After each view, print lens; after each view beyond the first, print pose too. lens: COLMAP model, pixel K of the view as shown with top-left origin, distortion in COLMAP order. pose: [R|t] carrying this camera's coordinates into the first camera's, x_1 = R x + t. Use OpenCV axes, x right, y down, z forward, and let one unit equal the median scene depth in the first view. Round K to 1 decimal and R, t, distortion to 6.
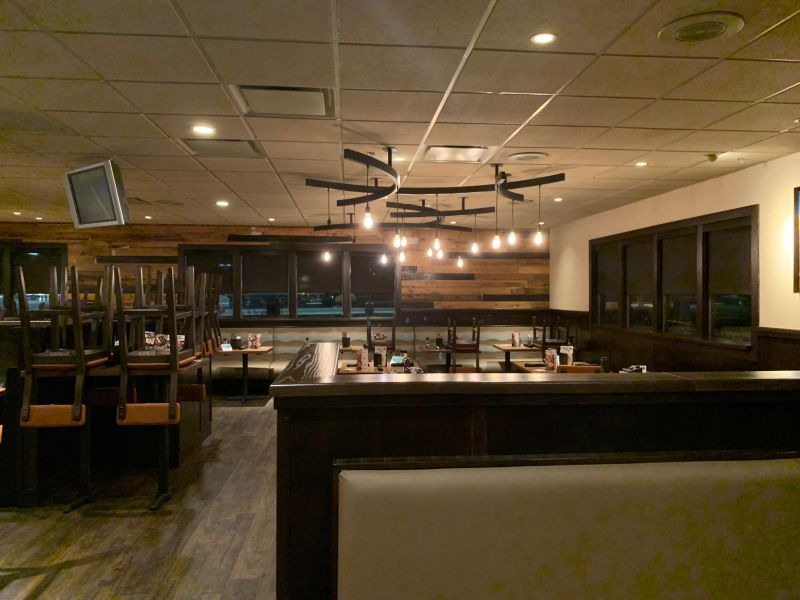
lens RADIAL K [[610.0, 0, 396.6], [0, 610.0, 293.1], [0, 0, 1]] dist [0.031057, -0.028374]
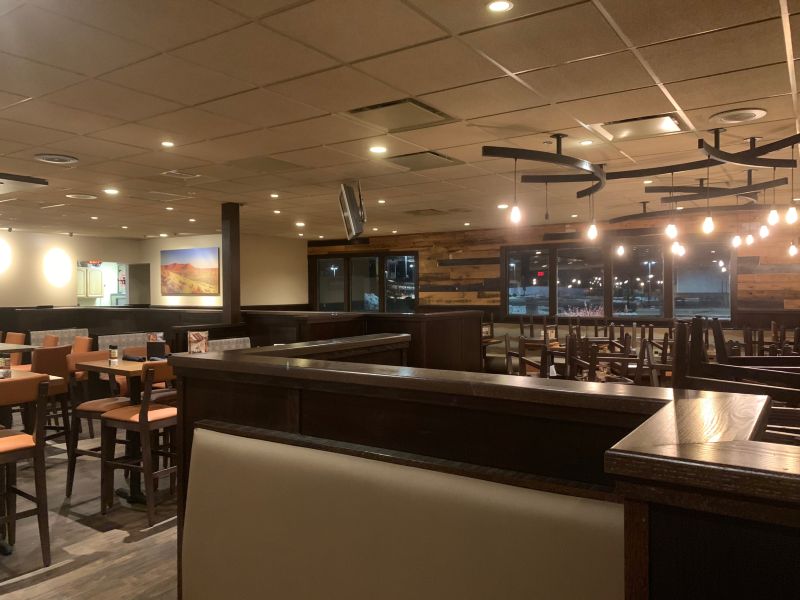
lens RADIAL K [[610.0, 0, 398.7], [0, 610.0, 306.0], [0, 0, 1]] dist [0.031057, -0.028374]
pose [[0.777306, 0.008005, -0.629072, 0.232217], [0.006236, 0.999772, 0.020428, 0.003212], [0.629092, -0.019802, 0.777079, 0.062999]]
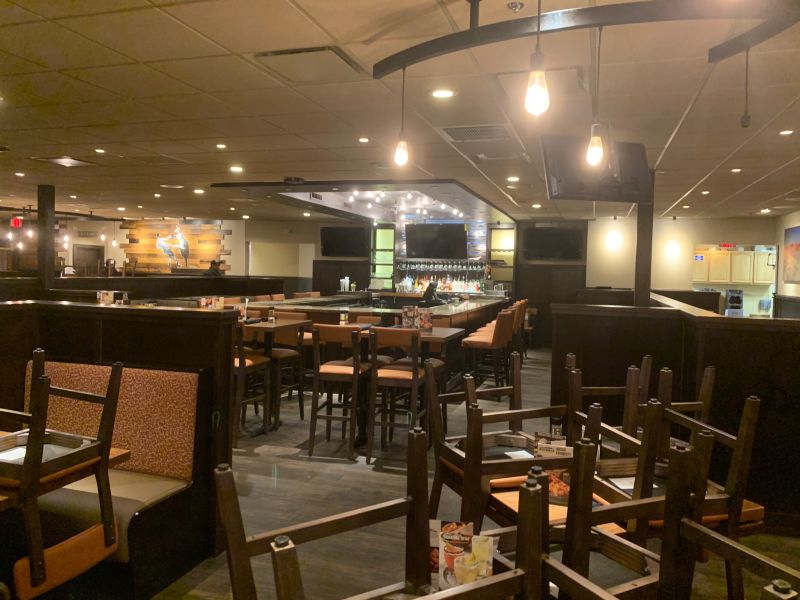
lens RADIAL K [[610.0, 0, 402.0], [0, 610.0, 299.2], [0, 0, 1]] dist [0.031057, -0.028374]
pose [[-0.387565, 0.032023, -0.921286, 0.297232], [-0.030307, 0.998414, 0.047453, -0.000024], [0.921344, 0.046313, -0.385980, 0.684929]]
